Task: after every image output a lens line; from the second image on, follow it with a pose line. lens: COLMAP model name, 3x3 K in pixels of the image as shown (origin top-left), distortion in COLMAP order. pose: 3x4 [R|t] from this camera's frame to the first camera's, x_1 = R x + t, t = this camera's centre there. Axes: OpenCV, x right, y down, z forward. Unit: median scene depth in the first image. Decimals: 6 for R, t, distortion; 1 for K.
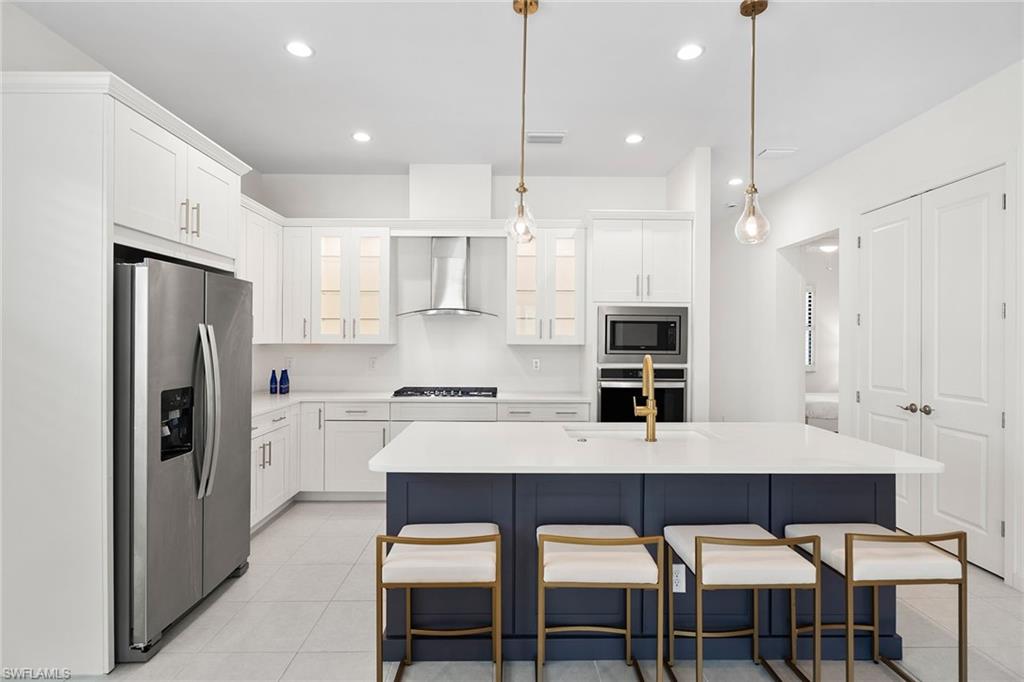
lens RADIAL K [[502.0, 0, 510.8], [0, 502.0, 344.1], [0, 0, 1]] dist [0.019465, 0.000085]
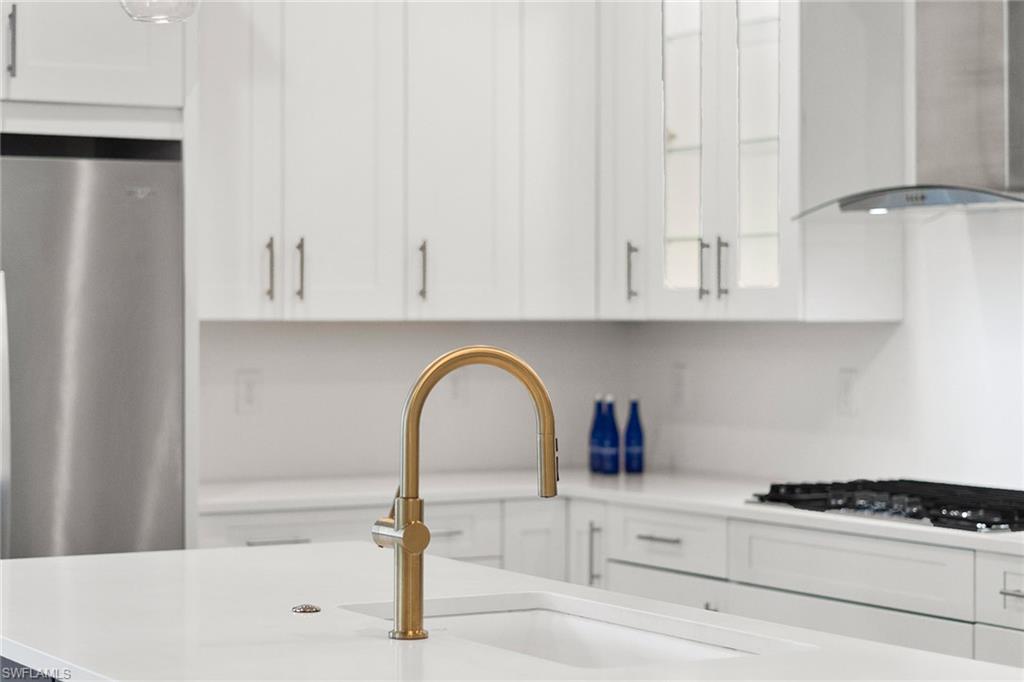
lens RADIAL K [[2298.6, 0, 513.3], [0, 2298.6, 337.9], [0, 0, 1]] dist [0.023169, 0.000000]
pose [[0.498130, 0.004670, -0.867090, 0.880674], [-0.004508, 0.999986, 0.002795, 0.008121], [0.867091, 0.002516, 0.498144, 0.231640]]
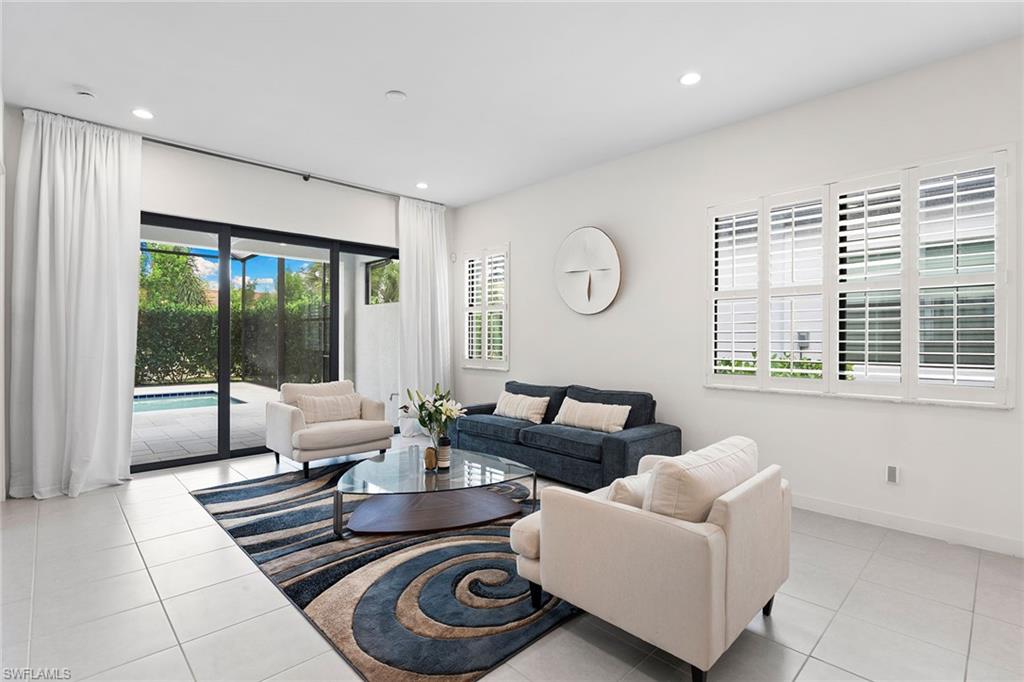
lens RADIAL K [[482.7, 0, 512.0], [0, 482.7, 341.8], [0, 0, 1]] dist [-0.018413, 0.000451]
pose [[-0.726509, -0.005016, -0.687139, 0.449181], [-0.014288, 0.999867, 0.007808, 0.017976], [0.687008, 0.015491, -0.726484, 0.781480]]
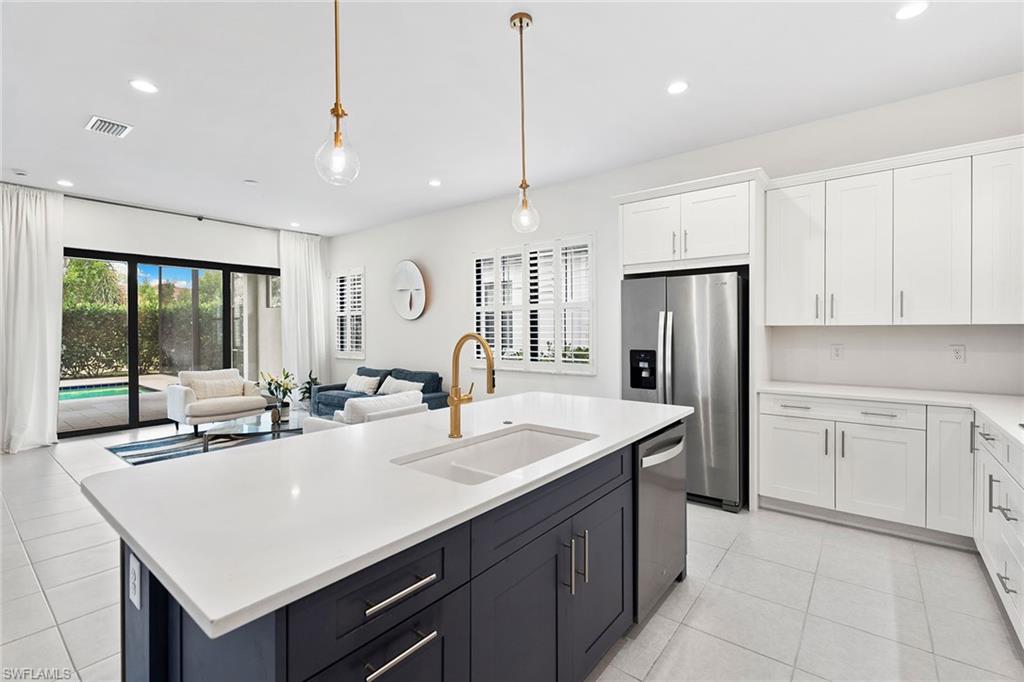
lens RADIAL K [[457.3, 0, 513.5], [0, 457.3, 332.5], [0, 0, 1]] dist [-0.003714, -0.001233]
pose [[-0.626163, 0.002110, -0.779689, 0.471356], [-0.006079, 0.999953, 0.007587, 0.010891], [0.779668, 0.009490, -0.626121, 0.919846]]
